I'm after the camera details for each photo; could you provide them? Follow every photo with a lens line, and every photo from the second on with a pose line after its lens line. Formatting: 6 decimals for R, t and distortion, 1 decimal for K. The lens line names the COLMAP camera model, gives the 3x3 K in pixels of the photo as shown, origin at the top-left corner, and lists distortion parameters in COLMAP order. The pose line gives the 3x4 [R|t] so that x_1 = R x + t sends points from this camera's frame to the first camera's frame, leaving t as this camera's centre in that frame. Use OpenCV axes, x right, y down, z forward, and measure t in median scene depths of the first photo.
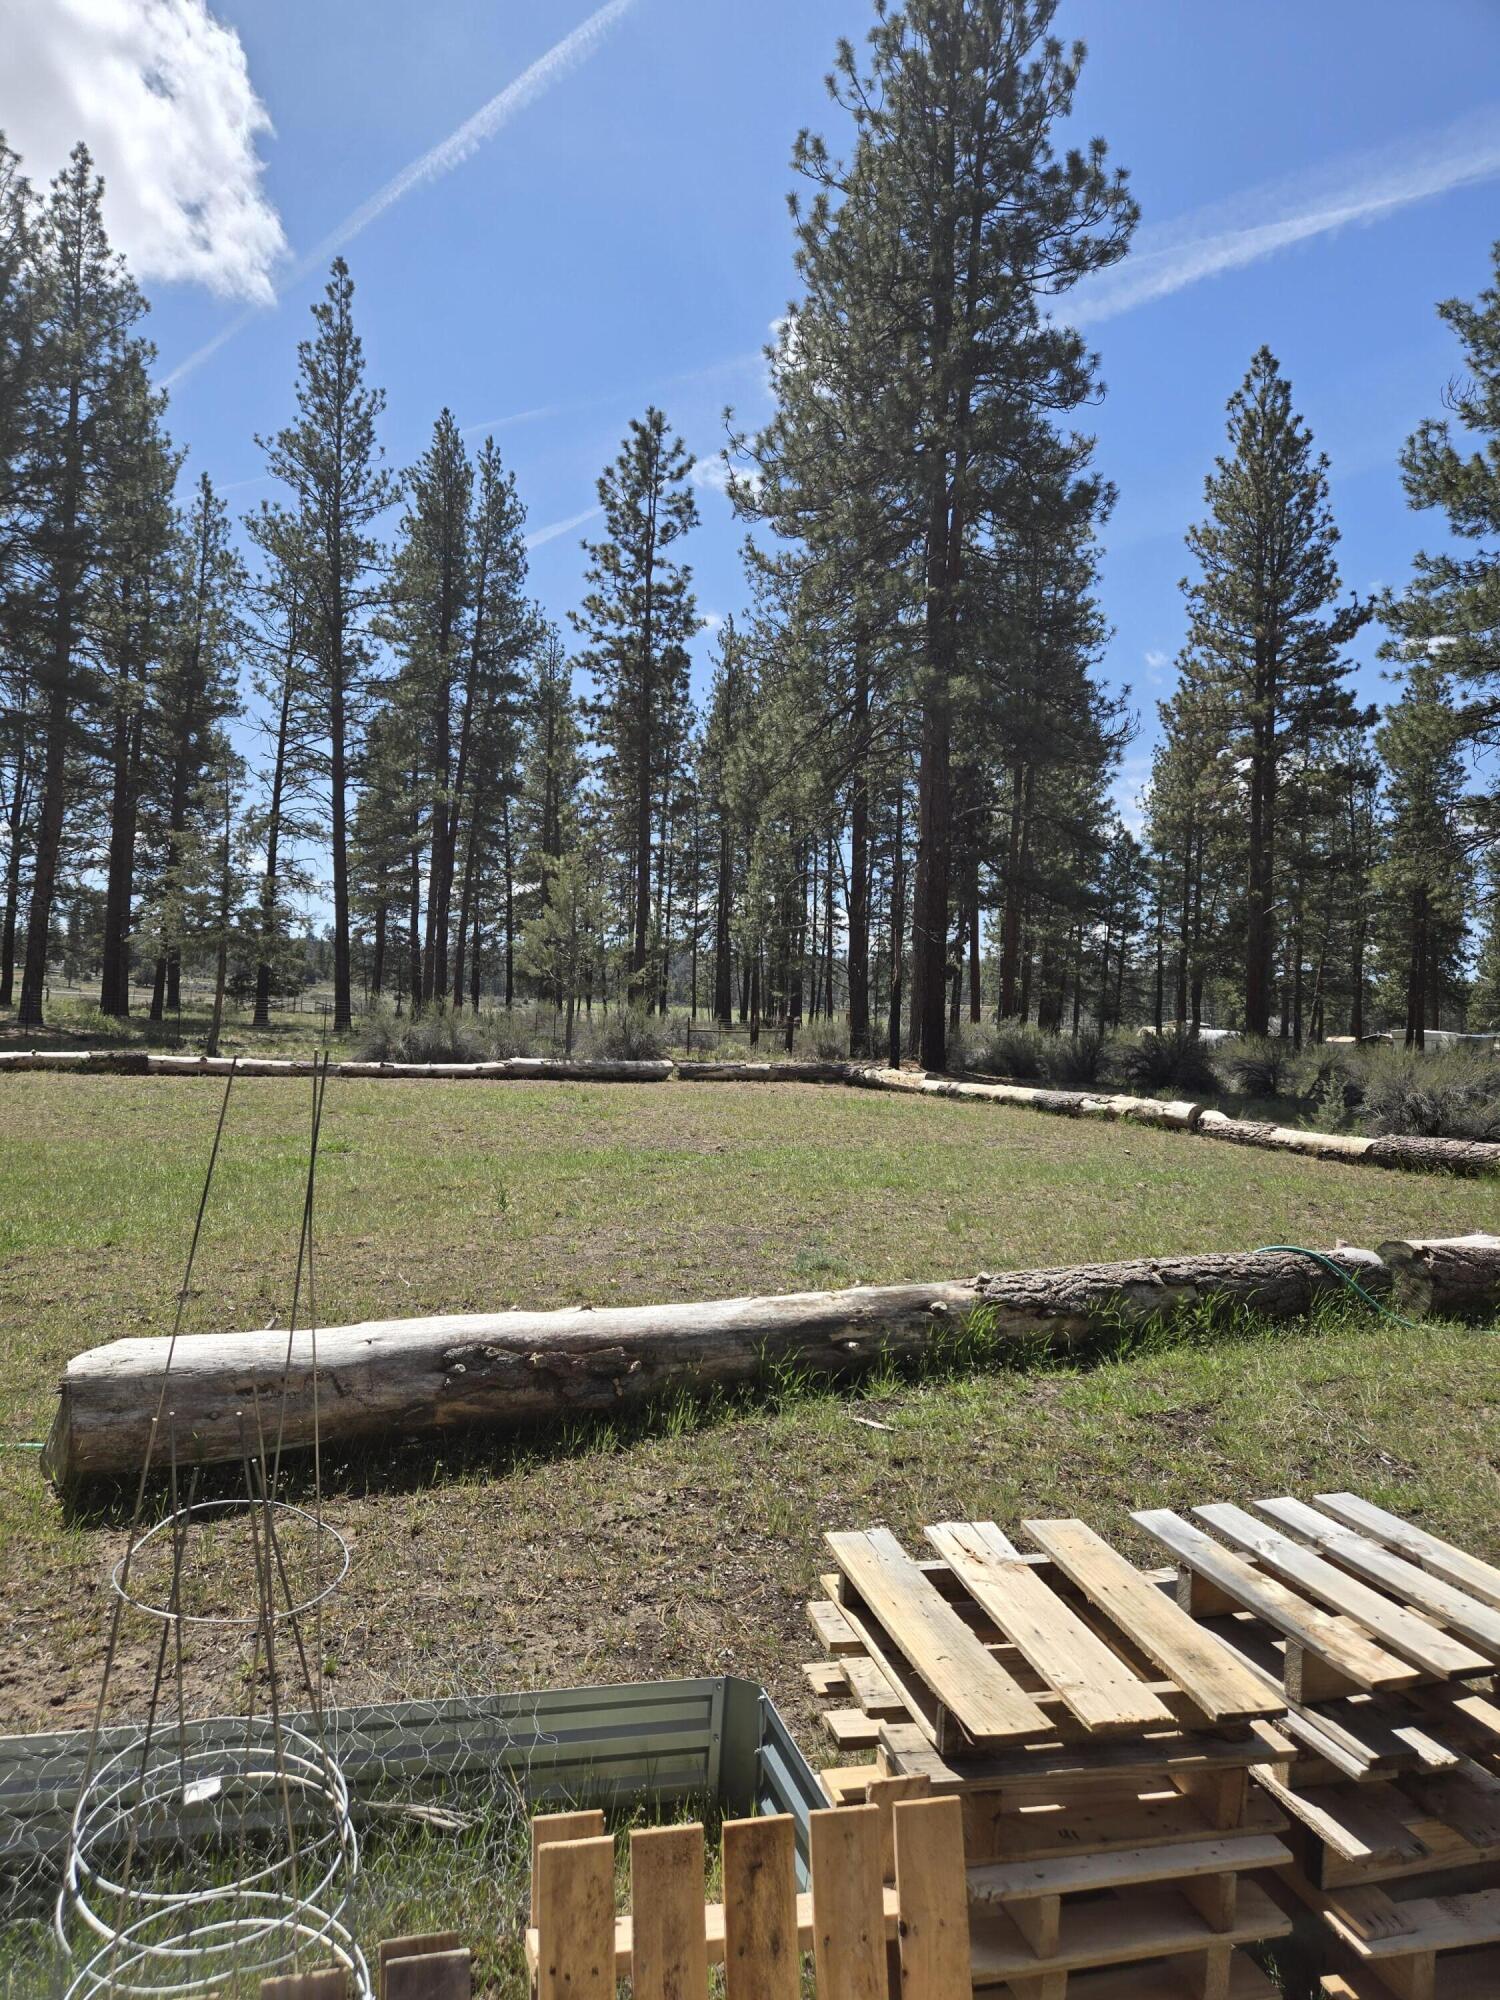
lens RADIAL K [[1325.9, 0, 745.1], [0, 1325.9, 973.4], [0, 0, 1]] dist [0.075139, -0.071953]
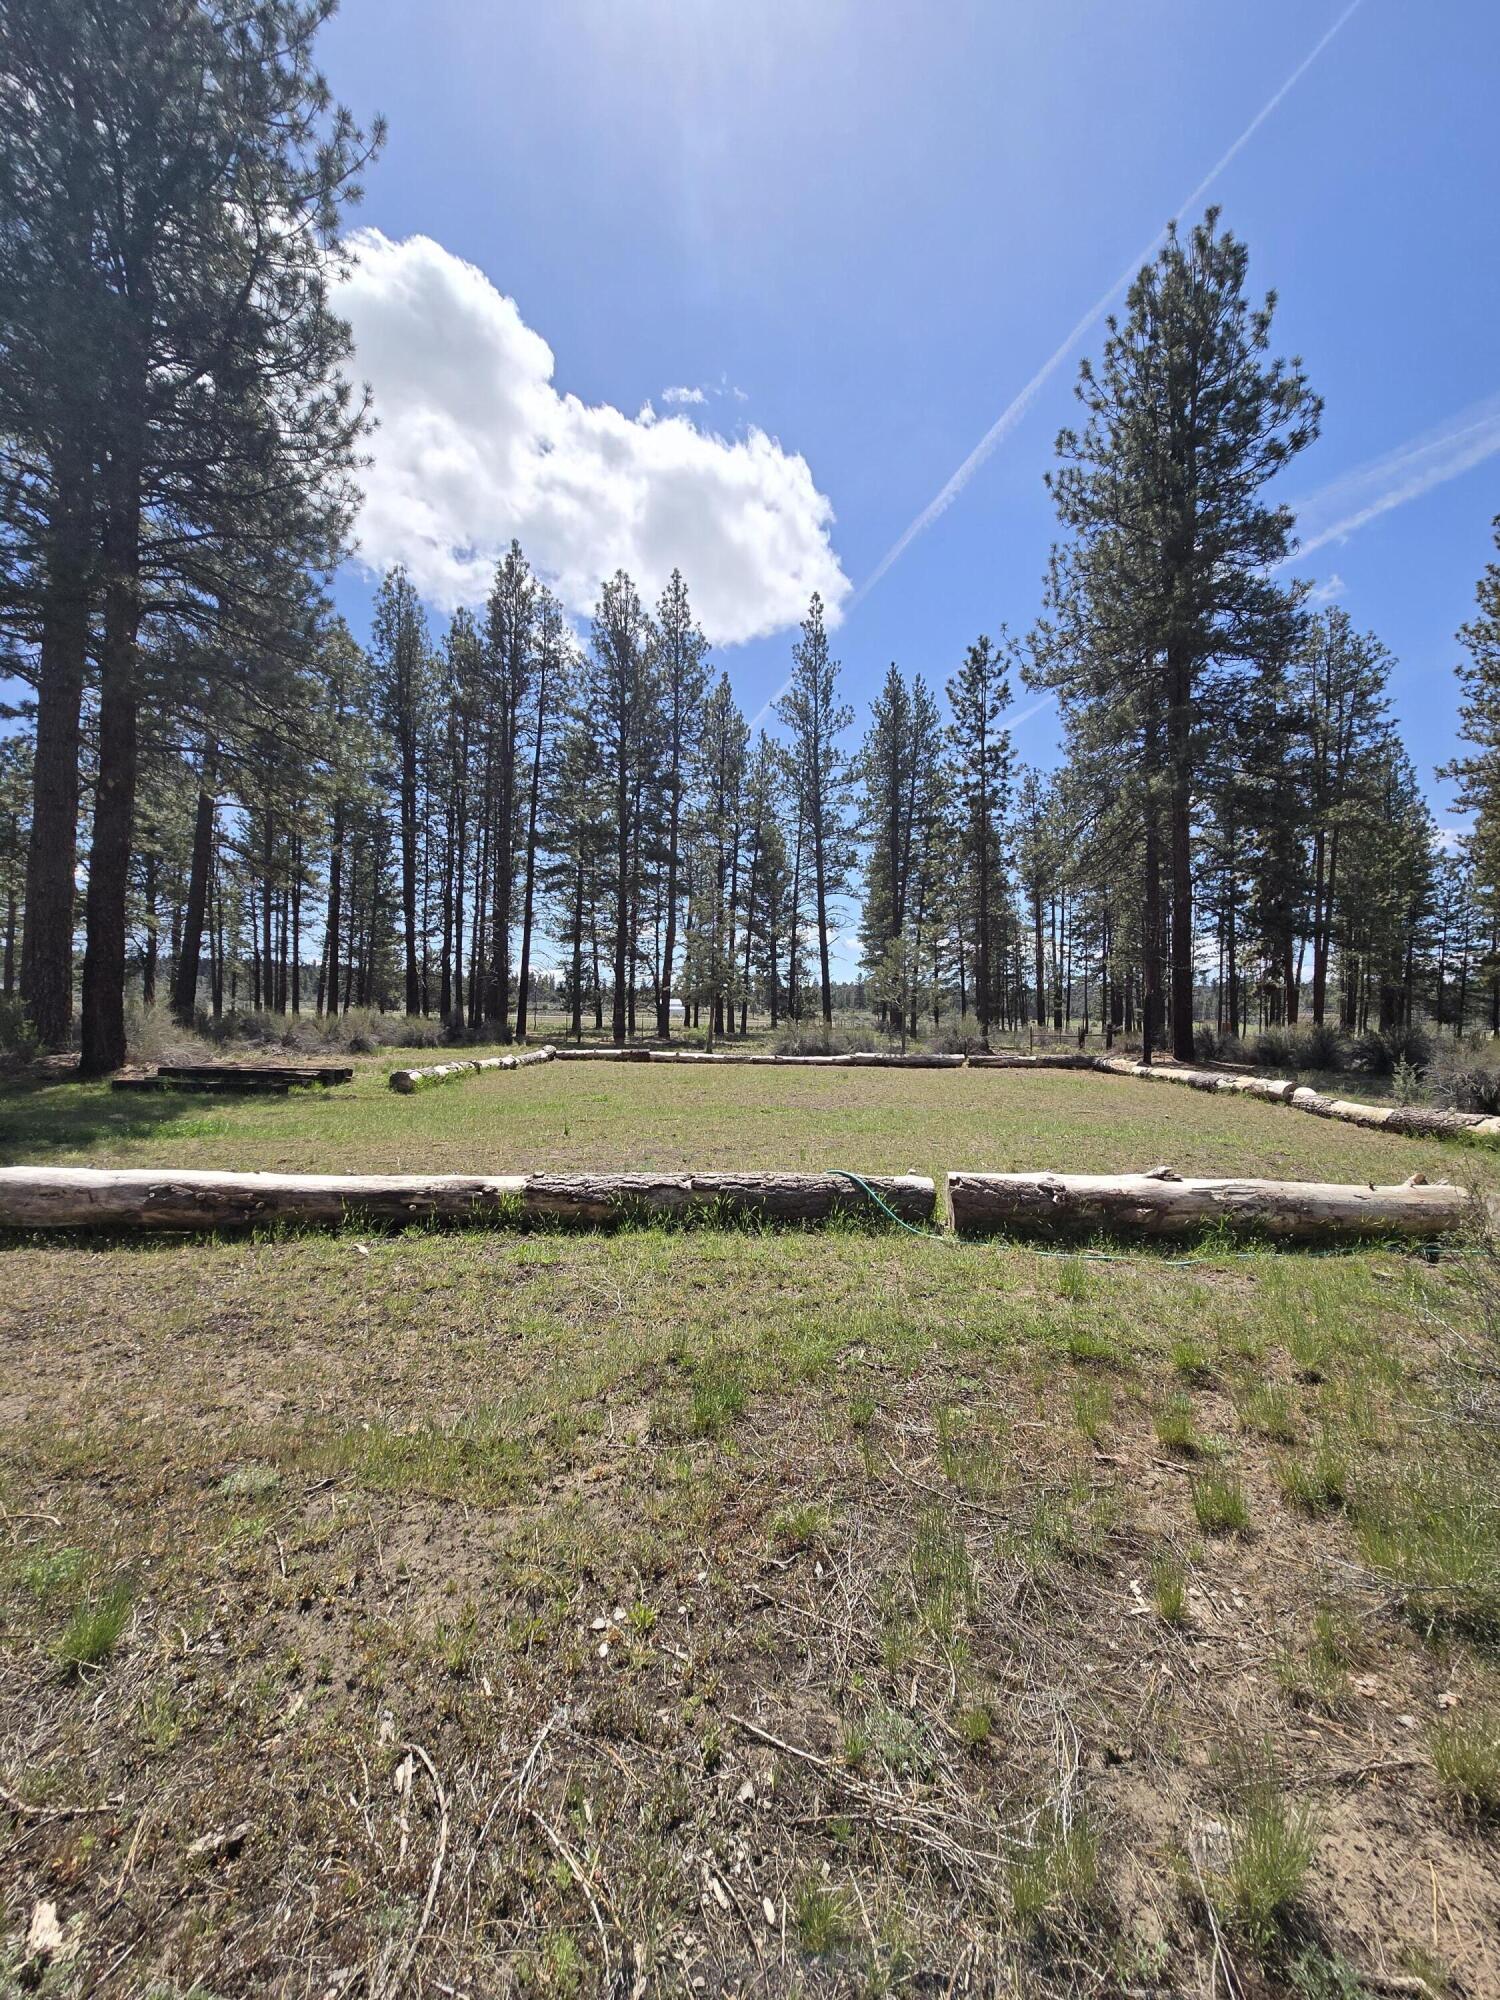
lens RADIAL K [[818.6, 0, 750.0], [0, 818.6, 1000.0], [0, 0, 1]] dist [-0.001375, 0.003787]
pose [[0.892949, -0.036493, -0.448676, 0.123936], [0.034117, 0.999328, -0.013382, 0.006357], [0.448863, -0.003358, 0.893594, 0.036636]]
